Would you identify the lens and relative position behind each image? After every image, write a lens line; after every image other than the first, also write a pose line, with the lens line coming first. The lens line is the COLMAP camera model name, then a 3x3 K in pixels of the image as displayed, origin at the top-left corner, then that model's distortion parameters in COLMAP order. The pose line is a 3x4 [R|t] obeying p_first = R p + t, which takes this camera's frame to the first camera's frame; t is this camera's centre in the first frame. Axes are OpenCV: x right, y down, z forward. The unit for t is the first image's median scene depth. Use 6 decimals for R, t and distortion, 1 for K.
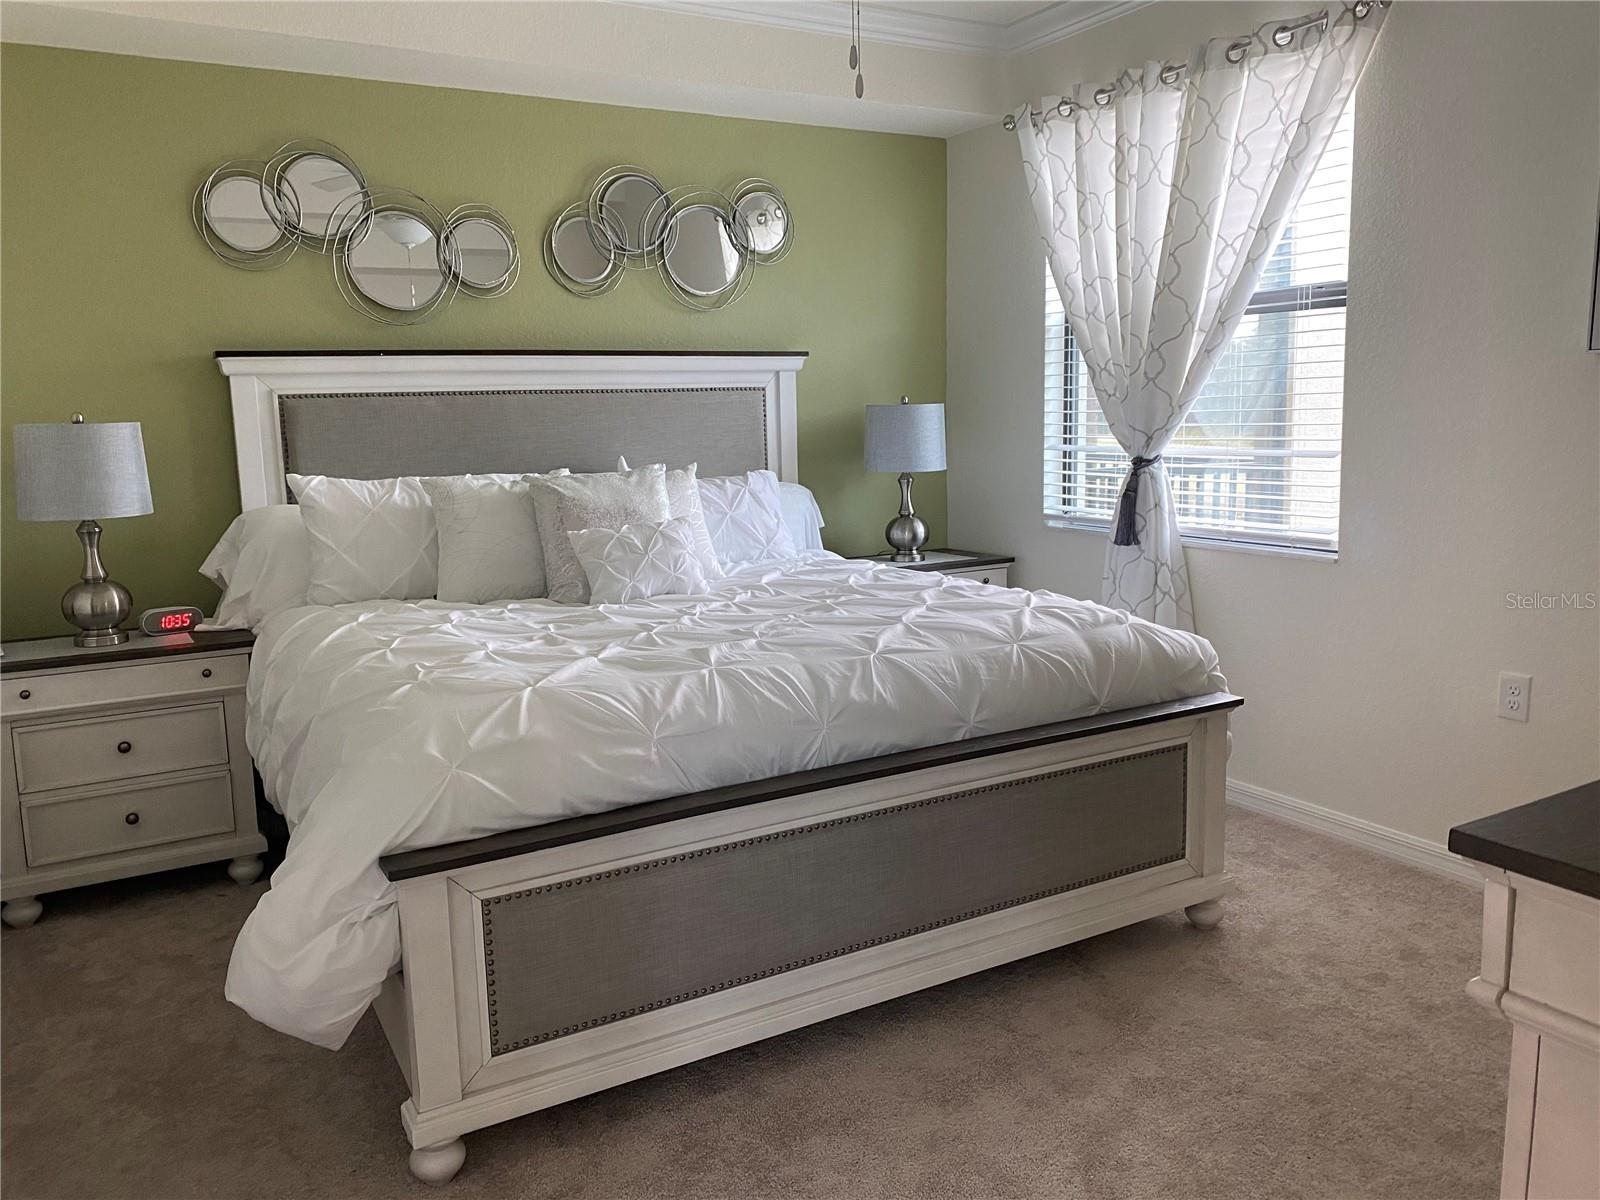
lens RADIAL K [[1210.7, 0, 800.0], [0, 1210.7, 600.0], [0, 0, 1]] dist [0.053276, -0.093232]
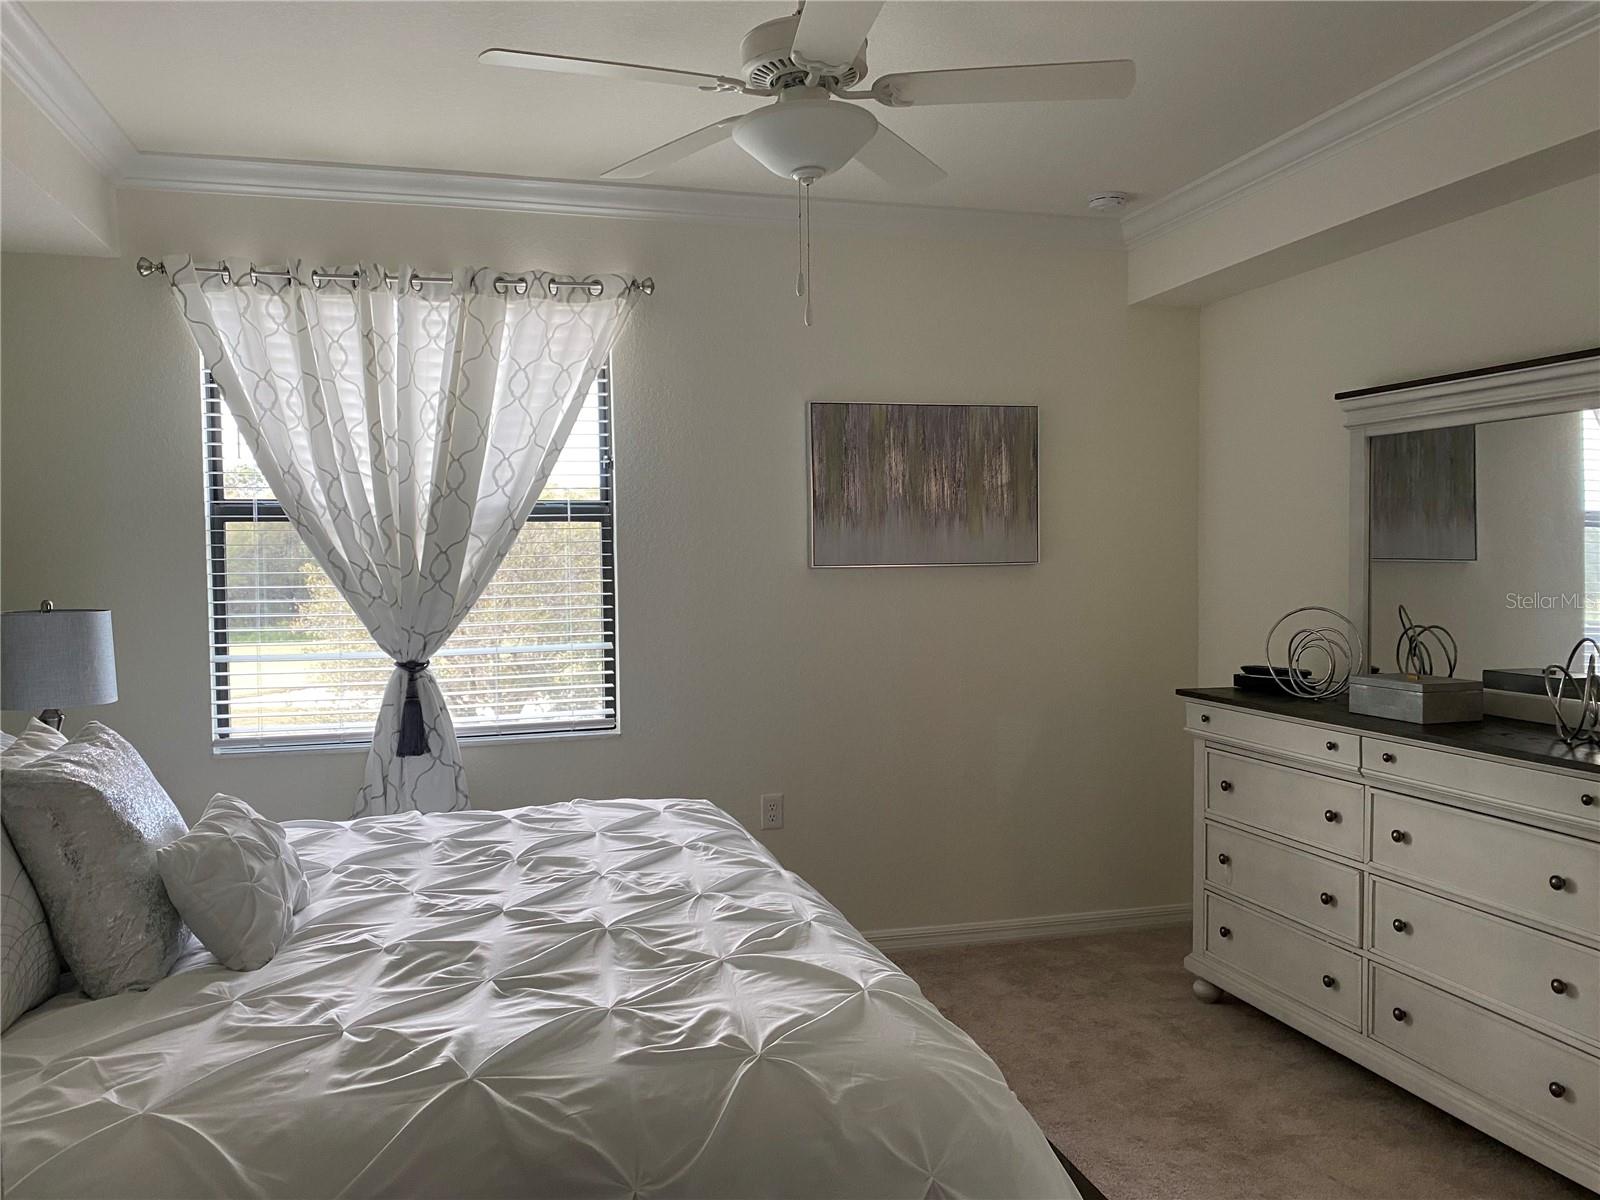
lens RADIAL K [[1210.7, 0, 800.0], [0, 1210.7, 600.0], [0, 0, 1]] dist [0.053276, -0.093232]
pose [[0.226888, -0.020647, 0.973702, -0.602085], [0.158432, 0.987240, -0.015984, -0.106283], [-0.960948, 0.157892, 0.227264, 0.508627]]
